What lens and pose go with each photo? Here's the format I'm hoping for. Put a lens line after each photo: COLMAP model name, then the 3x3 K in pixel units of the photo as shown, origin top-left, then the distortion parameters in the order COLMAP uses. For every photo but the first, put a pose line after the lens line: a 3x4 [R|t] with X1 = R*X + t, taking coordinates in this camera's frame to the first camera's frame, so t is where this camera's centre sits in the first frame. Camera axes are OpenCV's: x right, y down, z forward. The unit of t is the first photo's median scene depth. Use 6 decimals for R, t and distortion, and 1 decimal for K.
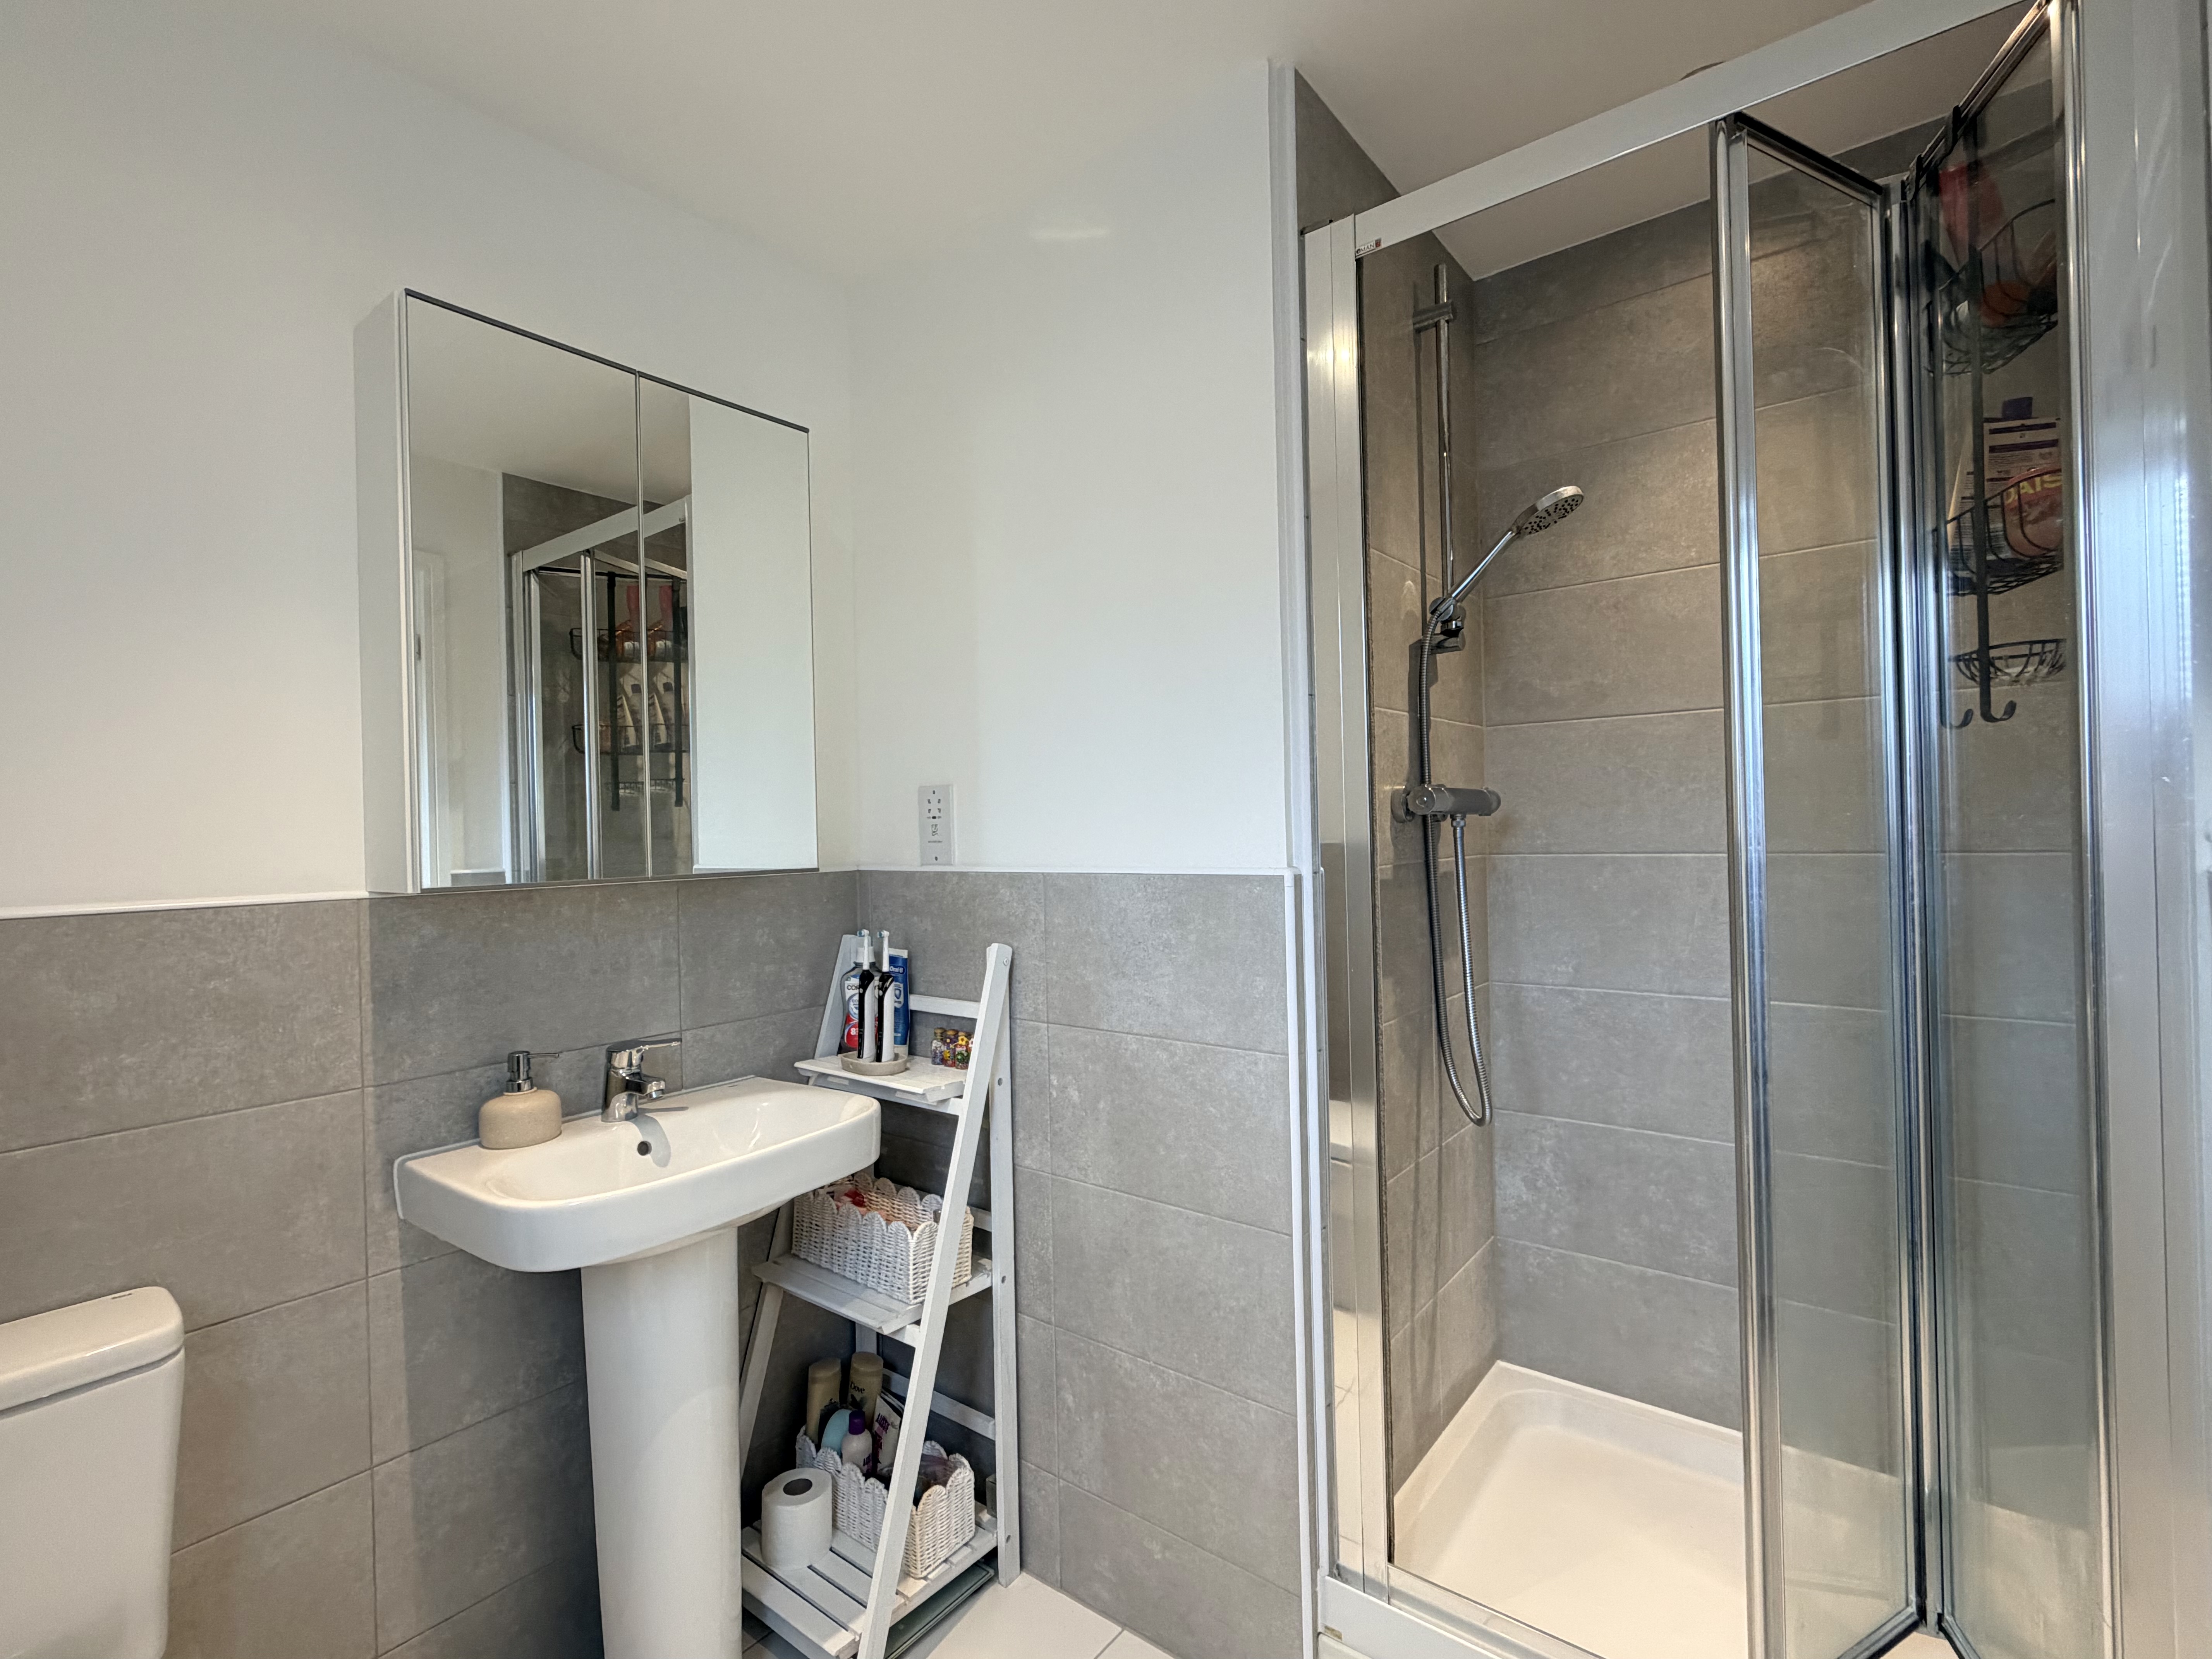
lens RADIAL K [[1025.7, 0, 1095.4], [0, 1025.7, 833.0], [0, 0, 1]] dist [0.000184, -0.001808]
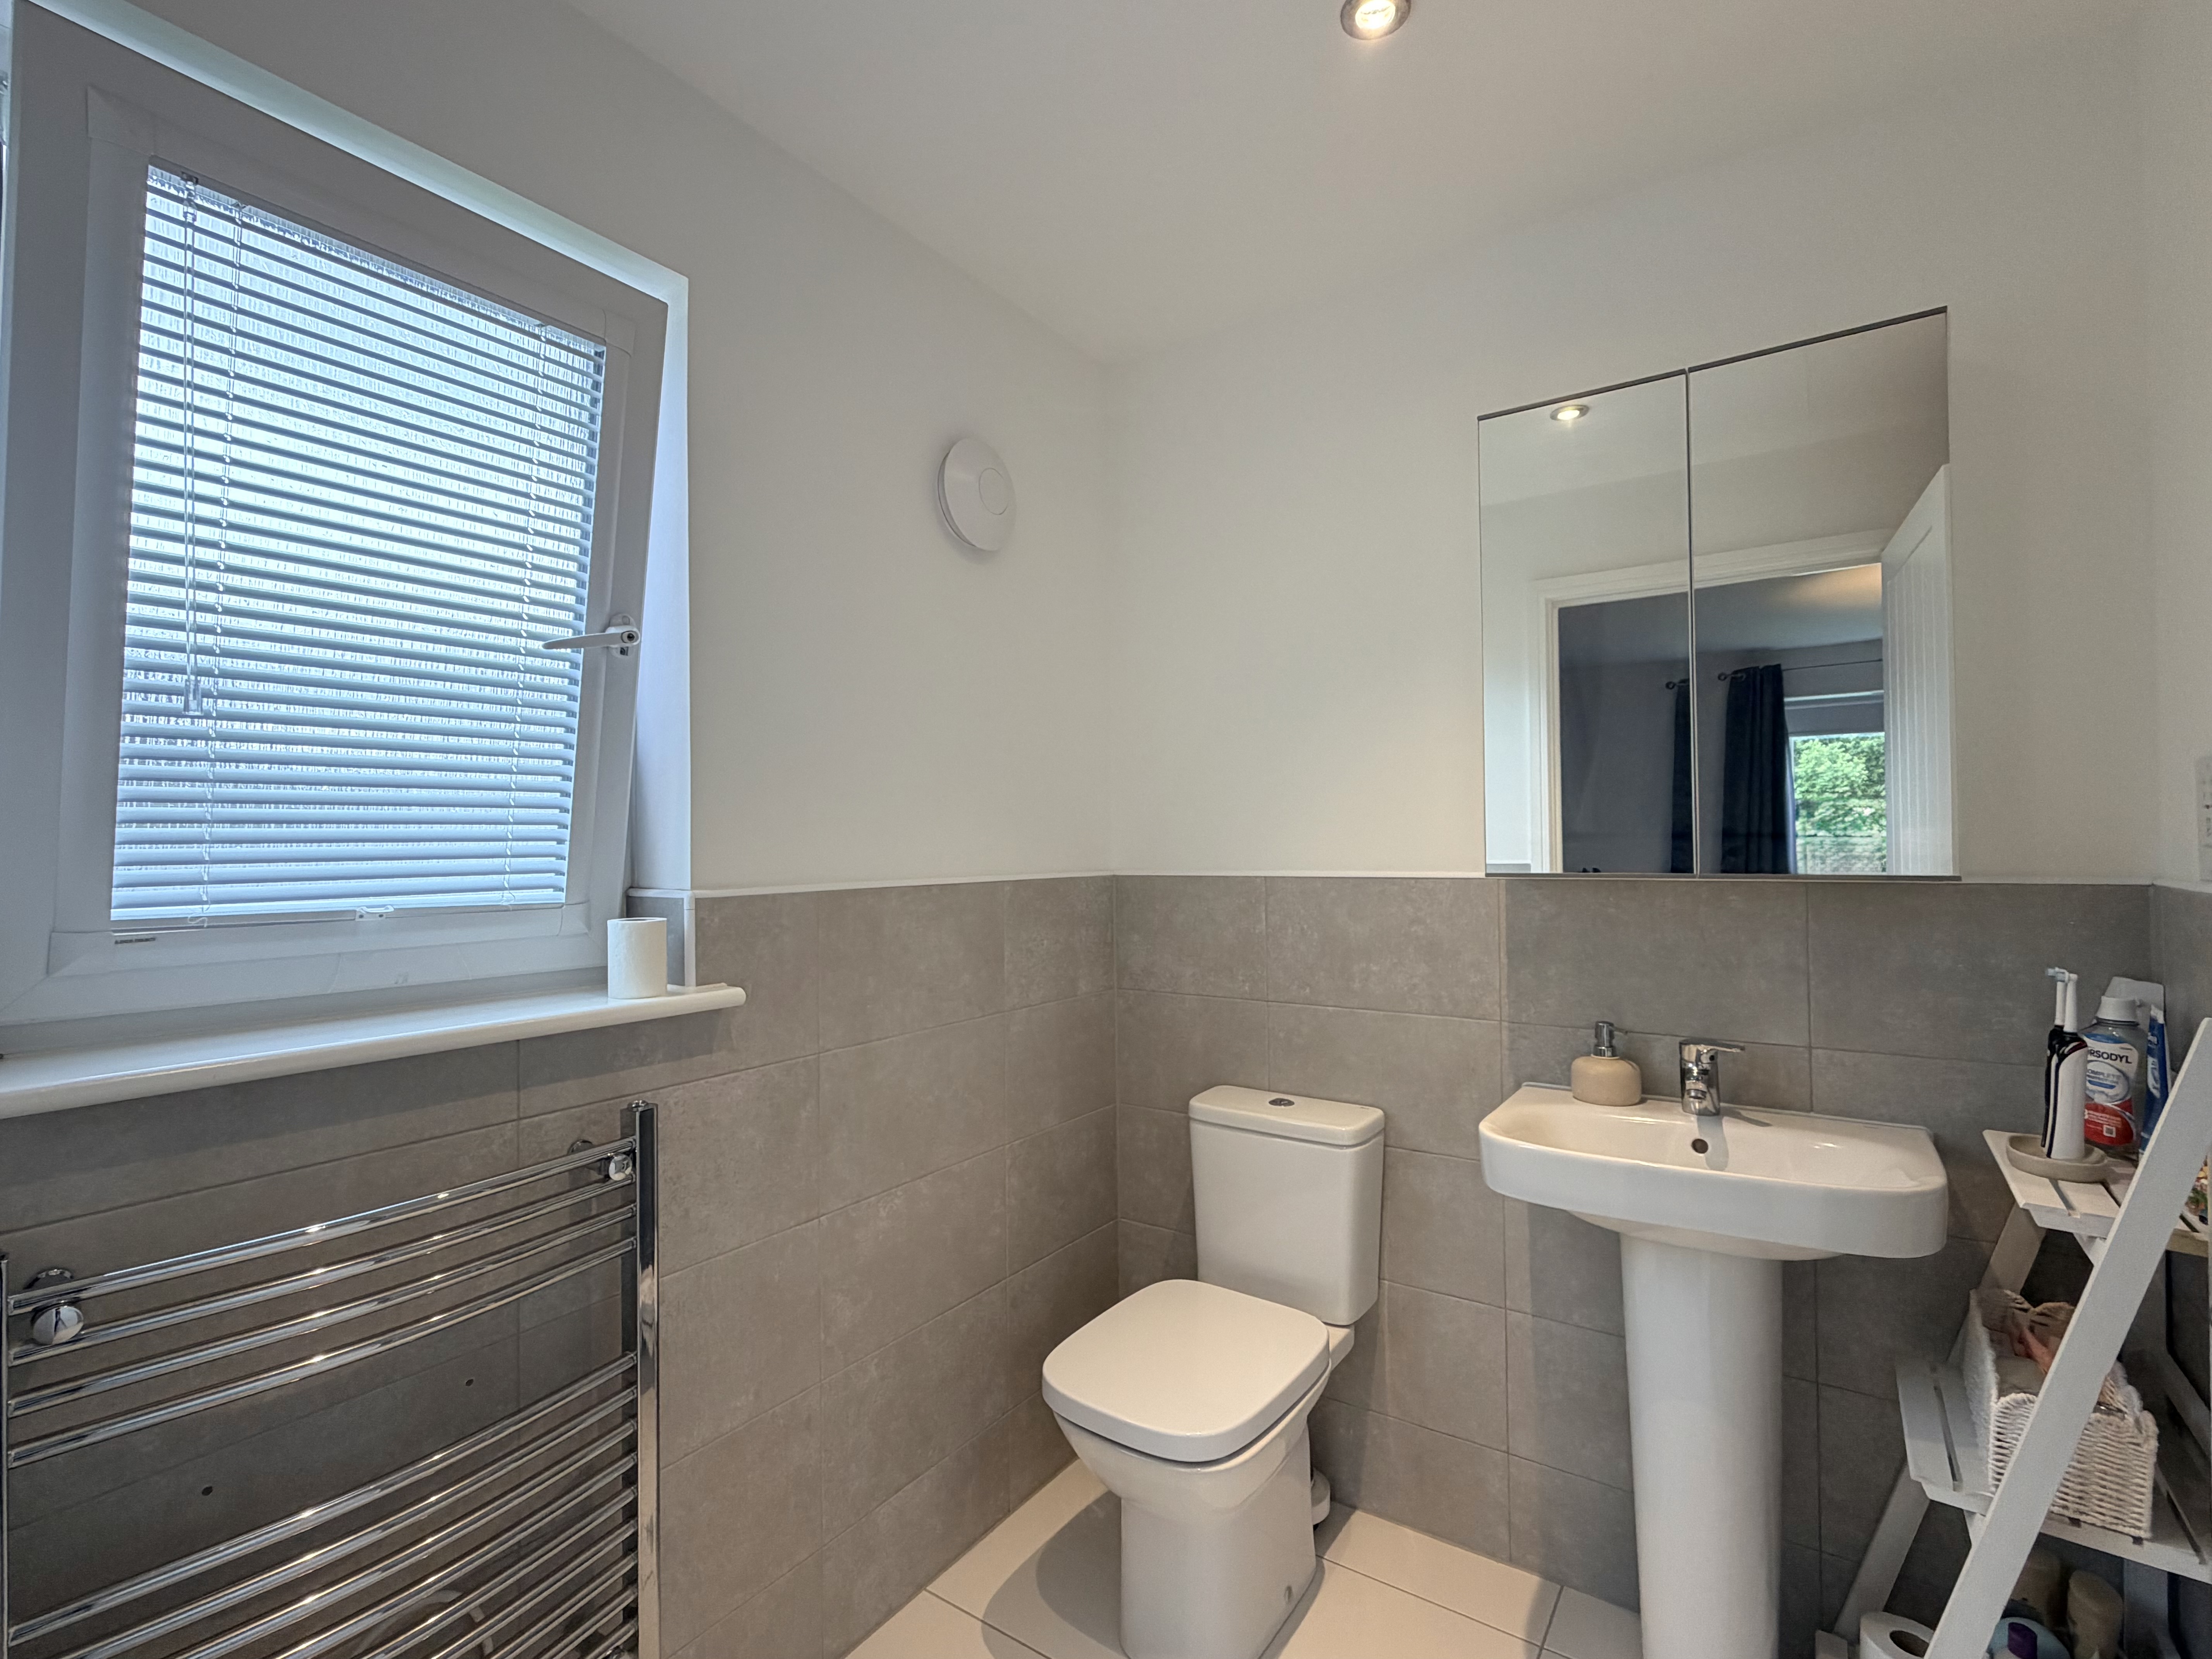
lens RADIAL K [[1025.7, 0, 1105.3], [0, 1025.7, 836.1], [0, 0, 1]] dist [0.000184, -0.001808]
pose [[0.074285, 0.015839, -0.997111, 0.572095], [0.005657, 0.999851, 0.016304, -0.015522], [0.997221, -0.006852, 0.074184, 0.394035]]
